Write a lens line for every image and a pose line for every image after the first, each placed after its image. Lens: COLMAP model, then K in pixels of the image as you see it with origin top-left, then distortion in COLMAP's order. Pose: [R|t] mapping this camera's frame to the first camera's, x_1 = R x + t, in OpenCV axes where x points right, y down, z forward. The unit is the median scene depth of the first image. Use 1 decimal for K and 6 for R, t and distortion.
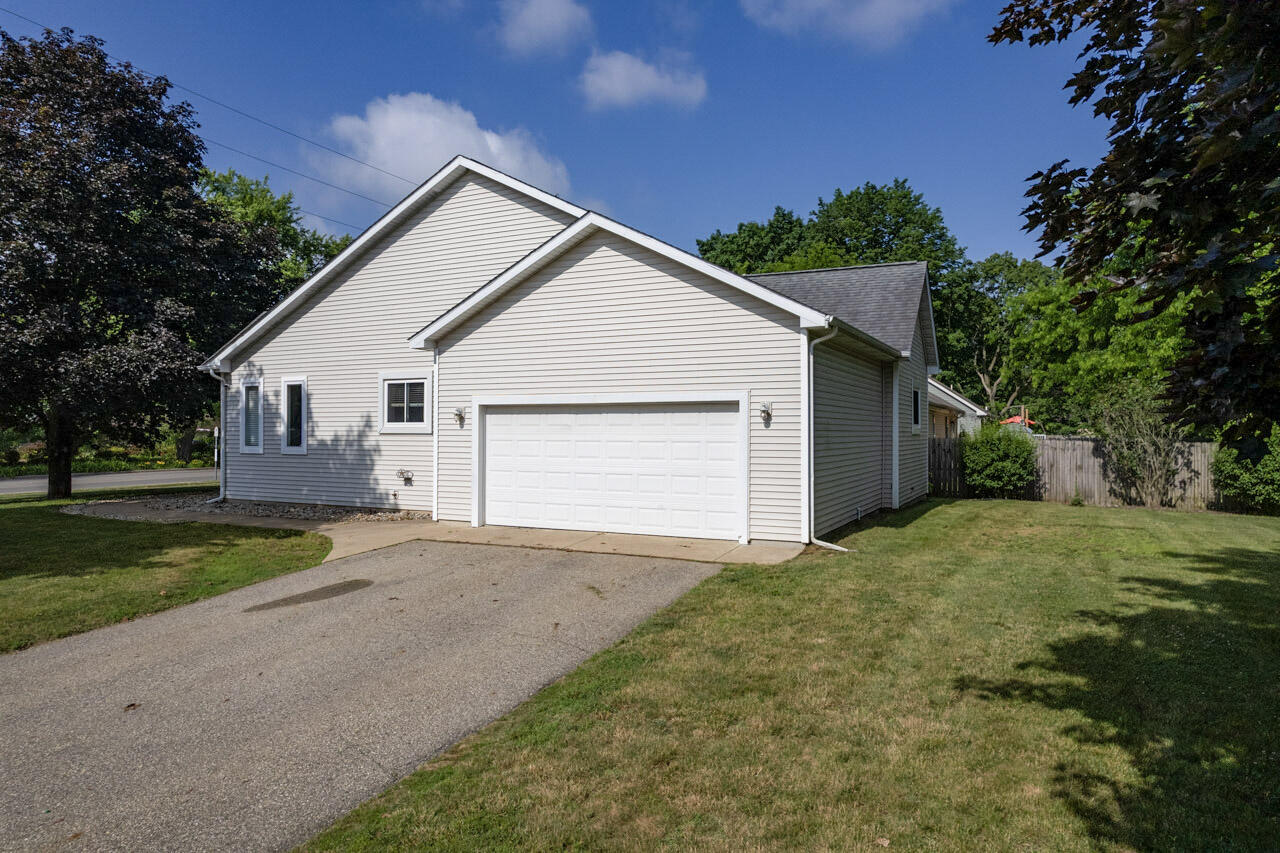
lens RADIAL K [[837.9, 0, 635.5], [0, 837.9, 425.3], [0, 0, 1]] dist [-0.030032, 0.002666]
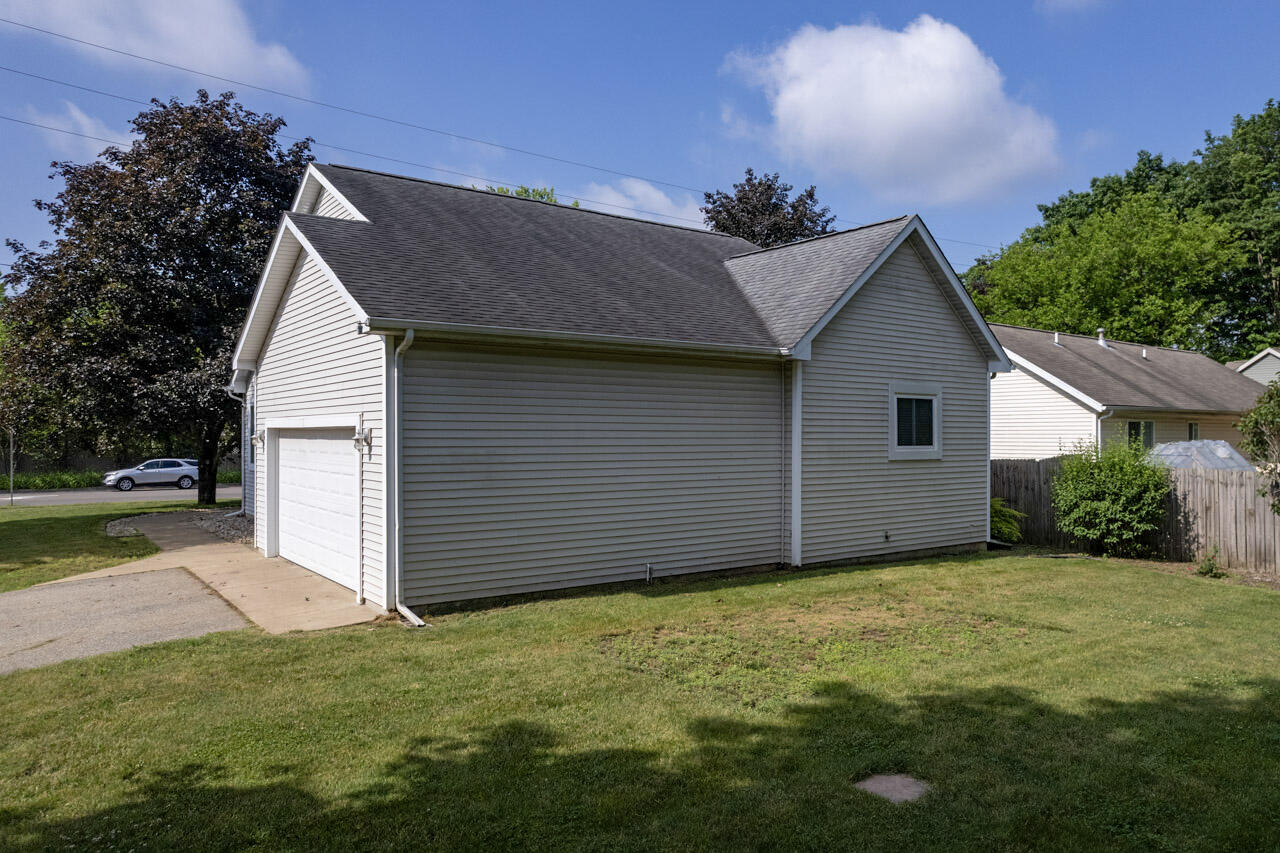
lens RADIAL K [[893.9, 0, 642.0], [0, 893.9, 424.9], [0, 0, 1]] dist [-0.013221, 0.000878]
pose [[0.894223, -0.006296, -0.447577, 0.385833], [0.003702, 0.999971, -0.006670, -0.012198], [0.447606, 0.004307, 0.894220, 0.175237]]
